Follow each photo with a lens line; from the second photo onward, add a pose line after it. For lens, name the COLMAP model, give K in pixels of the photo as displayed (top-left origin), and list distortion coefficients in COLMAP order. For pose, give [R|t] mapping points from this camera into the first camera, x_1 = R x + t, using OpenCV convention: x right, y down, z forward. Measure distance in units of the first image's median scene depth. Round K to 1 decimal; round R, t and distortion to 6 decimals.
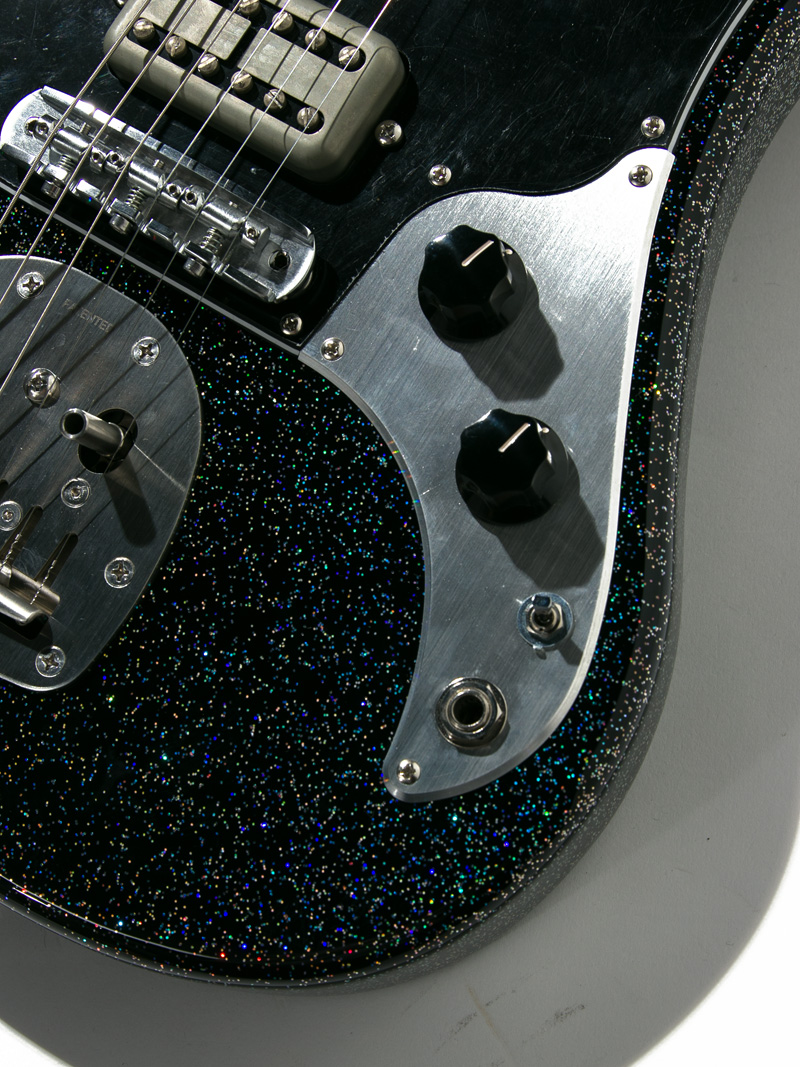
lens RADIAL K [[2217.7, 0, 395.1], [0, 2217.7, 537.6], [0, 0, 1]] dist [0.018338, 0.000000]
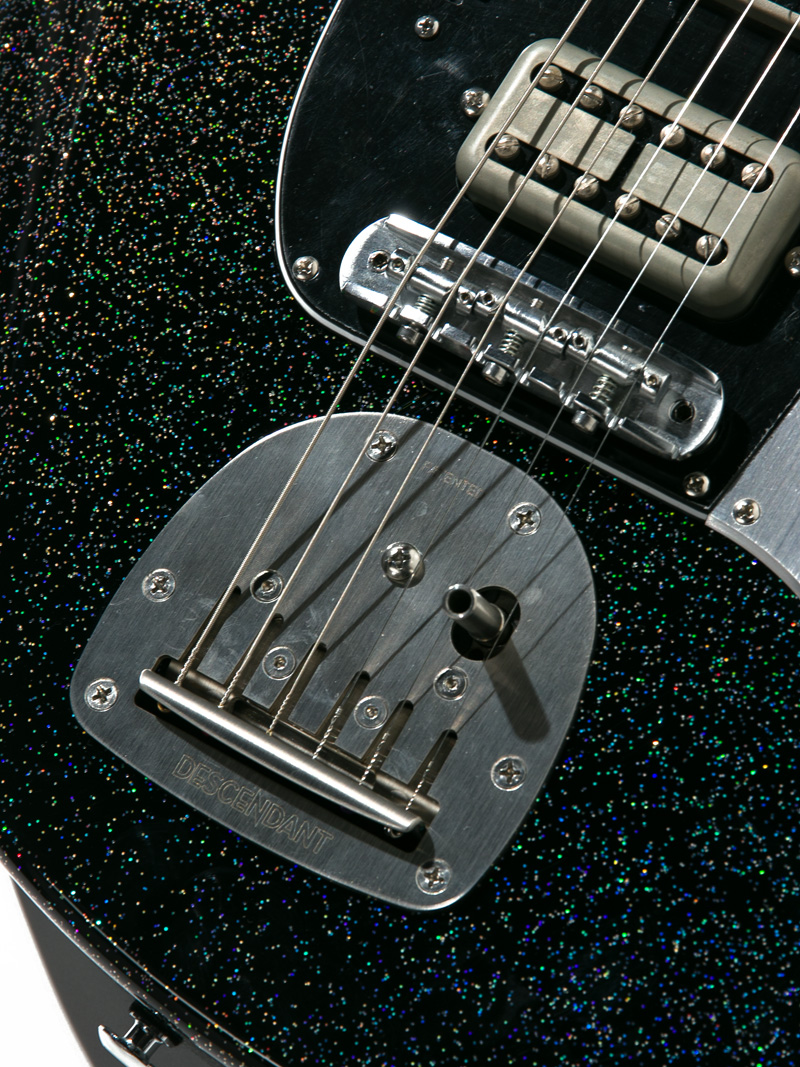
lens RADIAL K [[4954.7, 0, 396.8], [0, 4954.7, 531.5], [0, 0, 1]] dist [0.383597, 0.000000]
pose [[0.999782, -0.020210, -0.005308, -0.153653], [0.019607, 0.995185, -0.096038, 0.105526], [0.007224, 0.095913, 0.995364, -0.923739]]
